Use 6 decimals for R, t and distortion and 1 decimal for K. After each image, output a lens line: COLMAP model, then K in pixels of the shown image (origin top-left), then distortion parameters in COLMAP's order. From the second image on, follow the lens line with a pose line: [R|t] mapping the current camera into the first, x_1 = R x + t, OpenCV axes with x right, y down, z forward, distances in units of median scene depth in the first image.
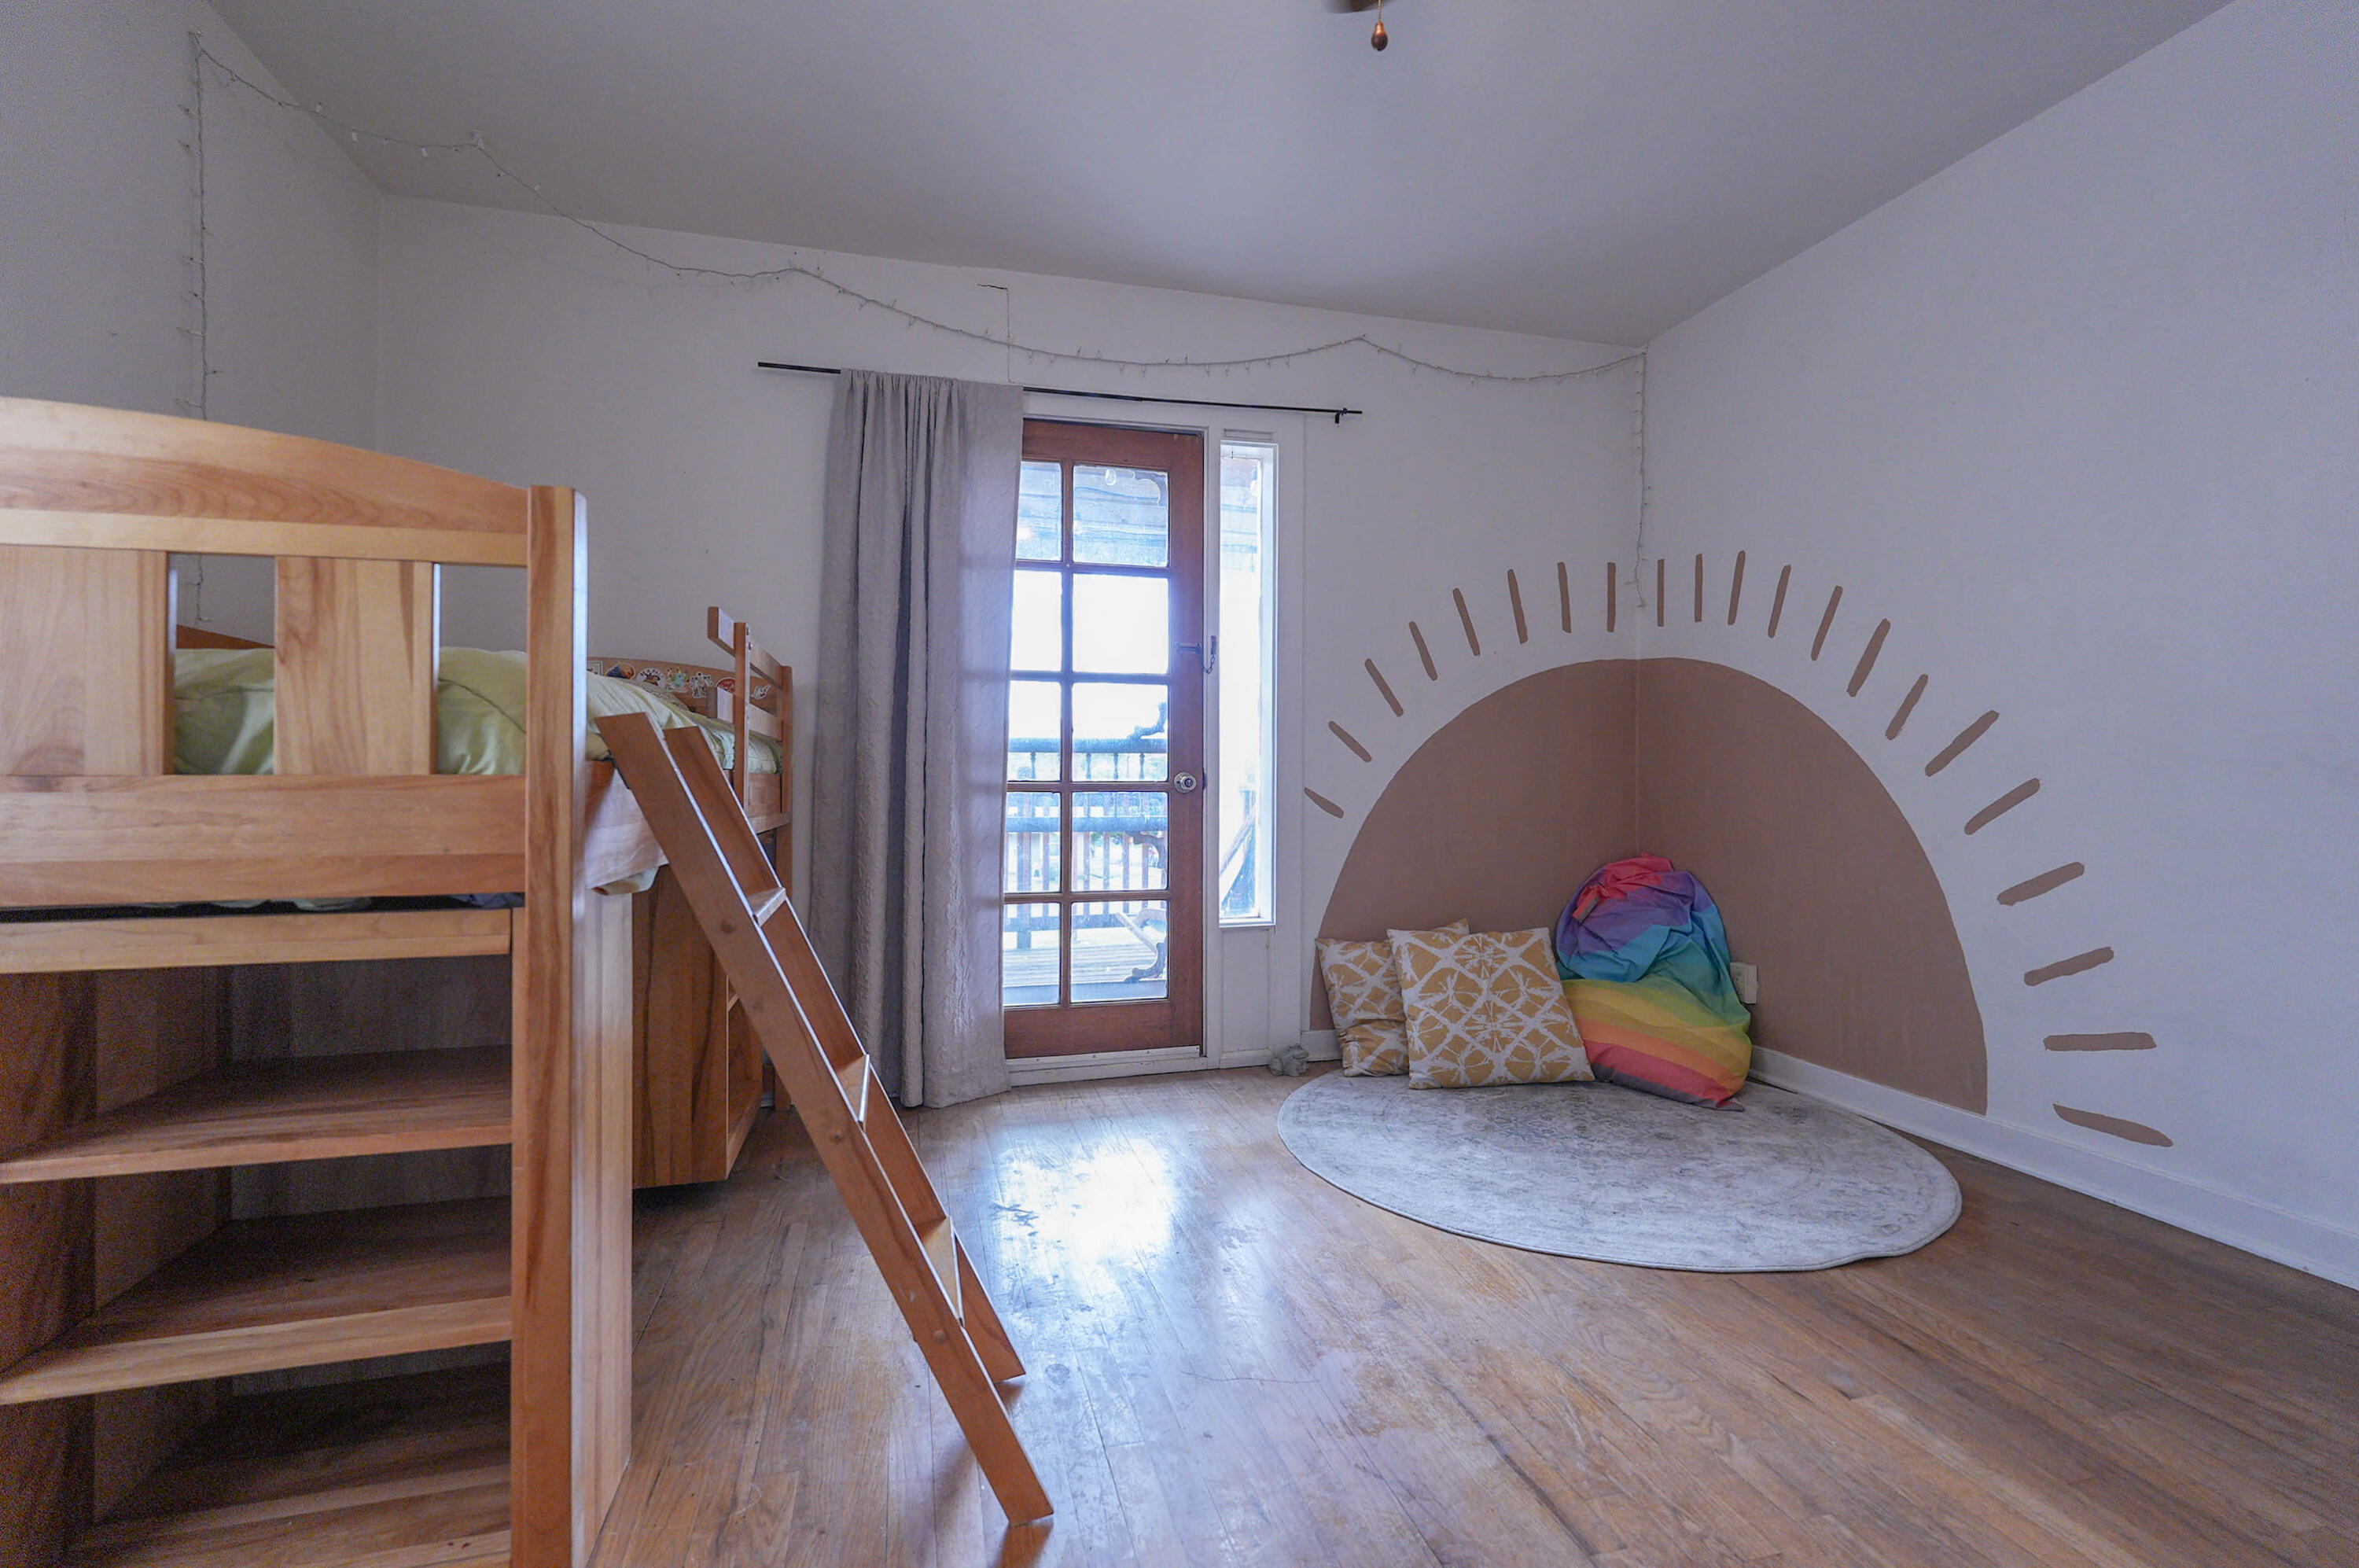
lens RADIAL K [[1036.5, 0, 1179.9], [0, 1036.5, 771.2], [0, 0, 1]] dist [0.004652, 0.000632]
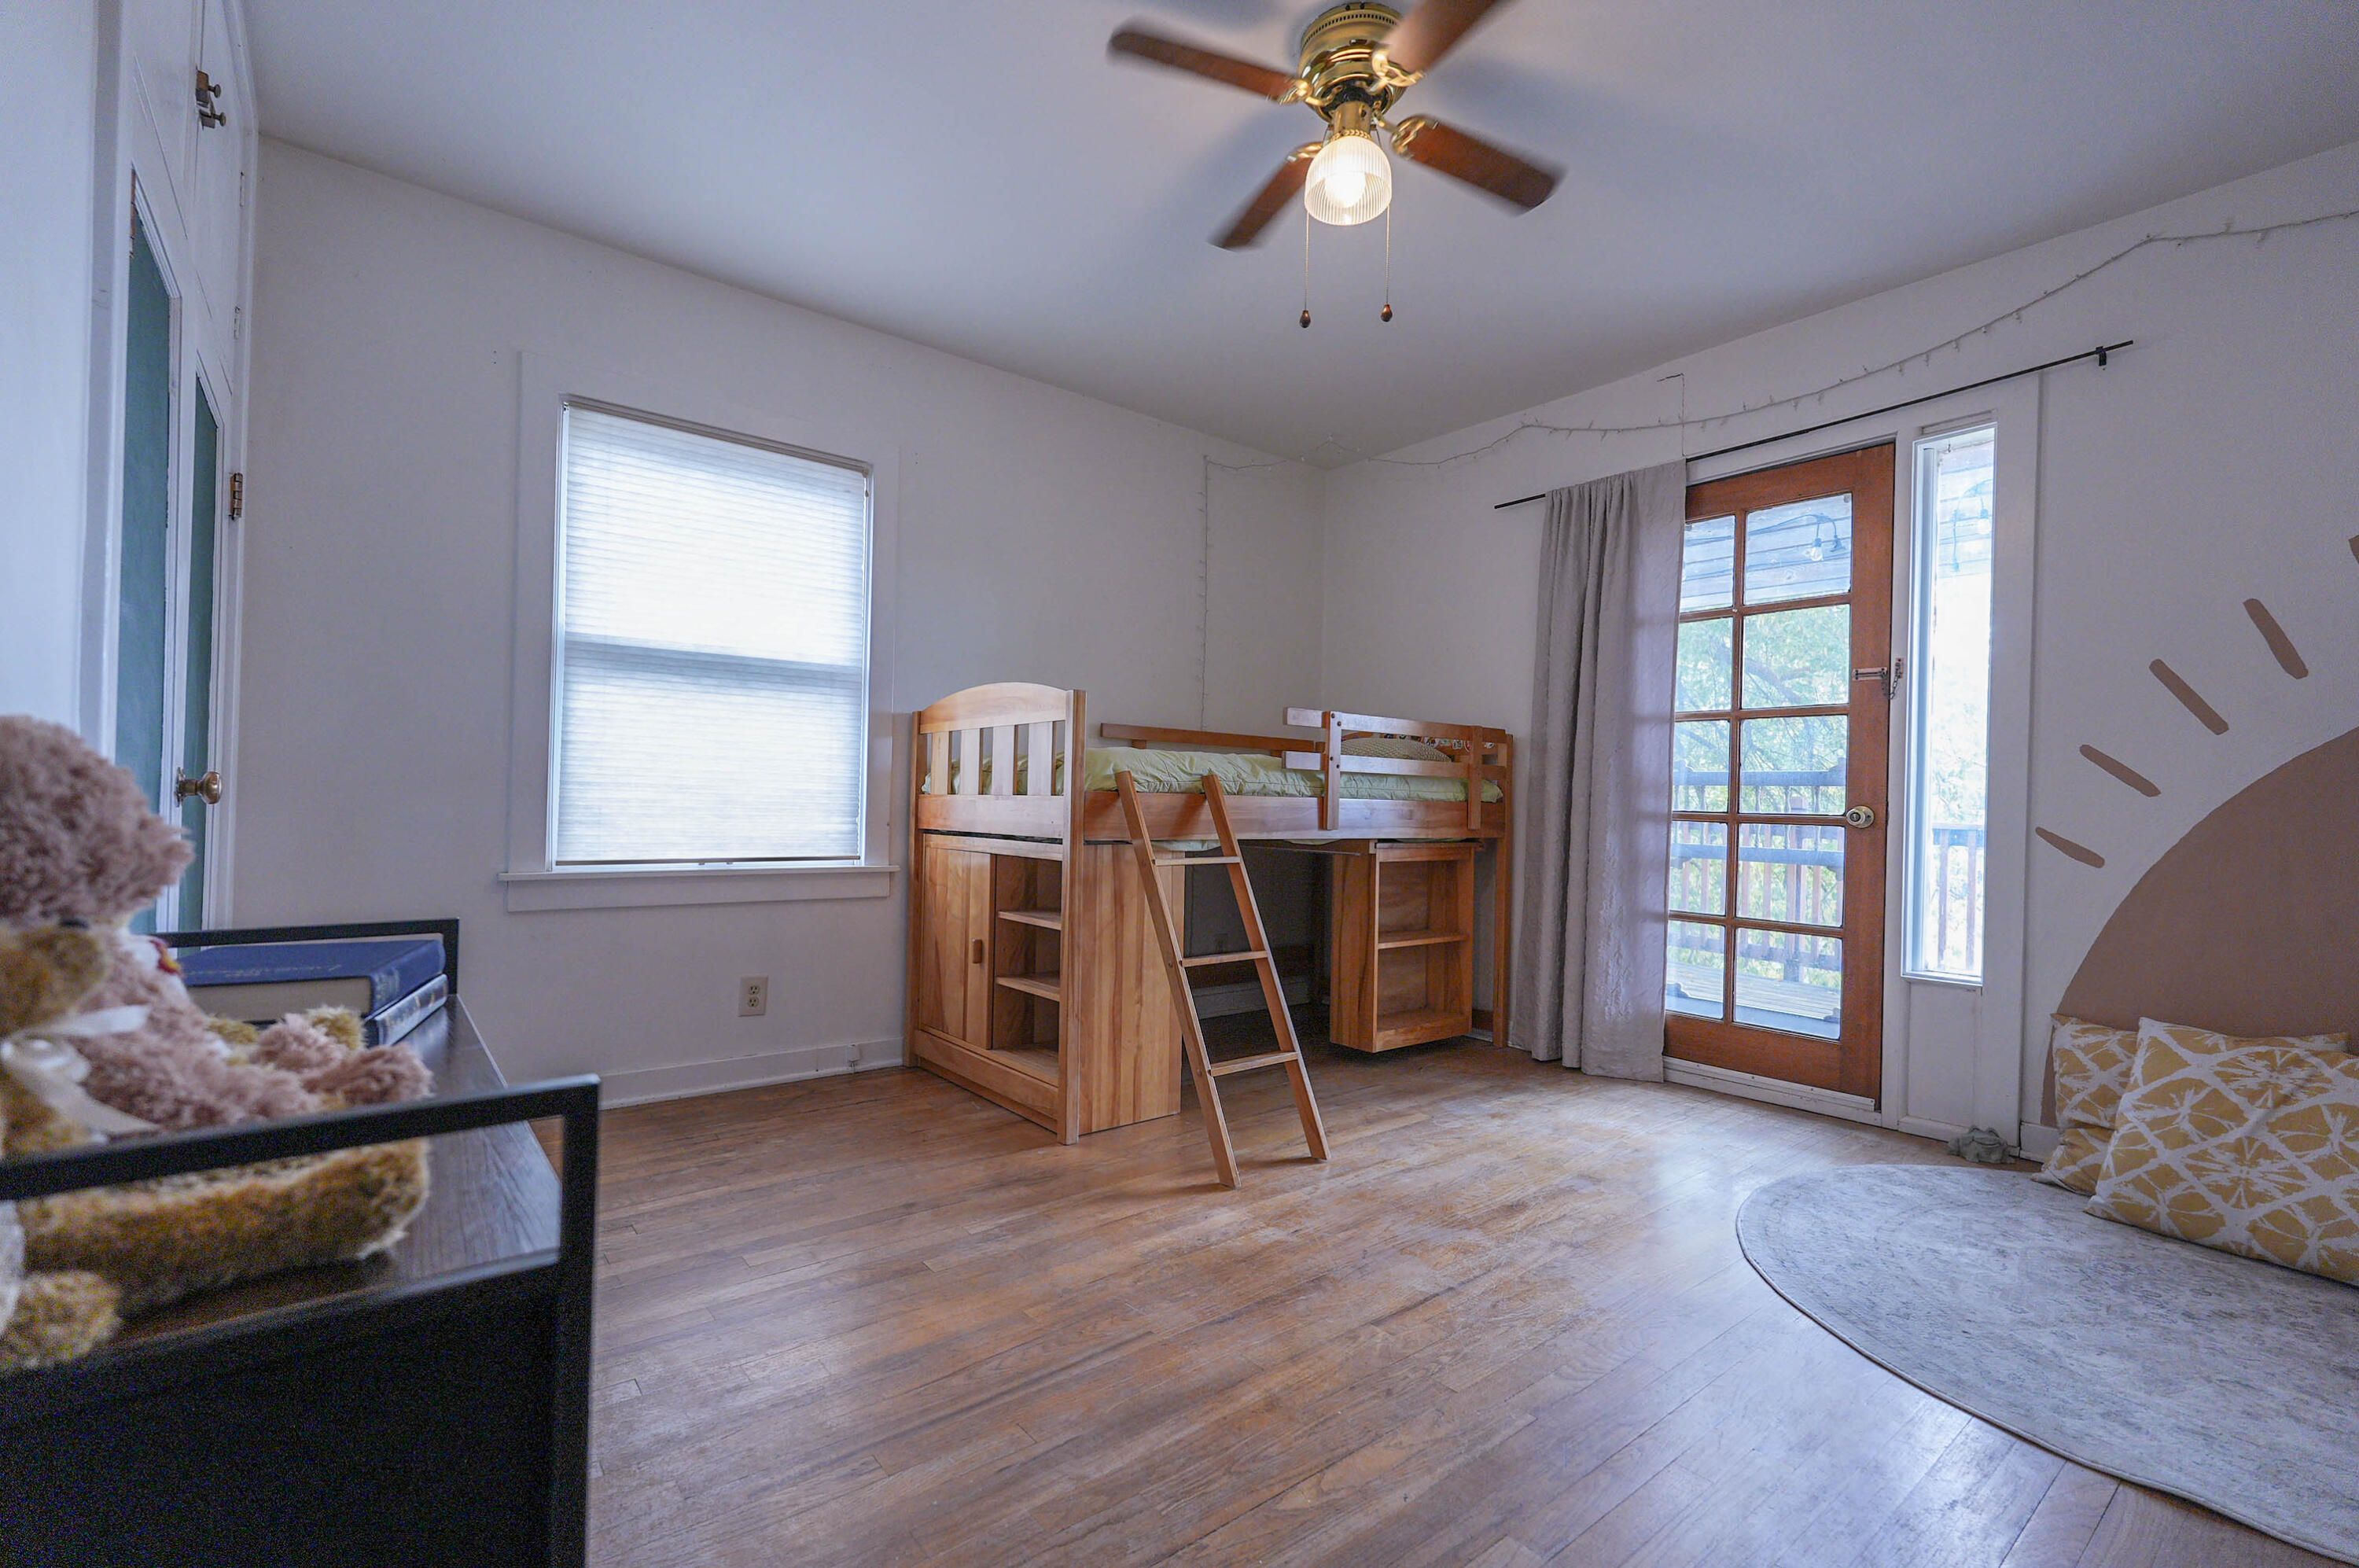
lens RADIAL K [[1036.5, 0, 1197.5], [0, 1036.5, 797.2], [0, 0, 1]] dist [0.004652, 0.000632]
pose [[0.422455, 0.007042, -0.906356, 0.630771], [-0.013565, 0.999907, 0.001446, -0.000098], [0.906282, 0.011684, 0.422512, 0.052232]]
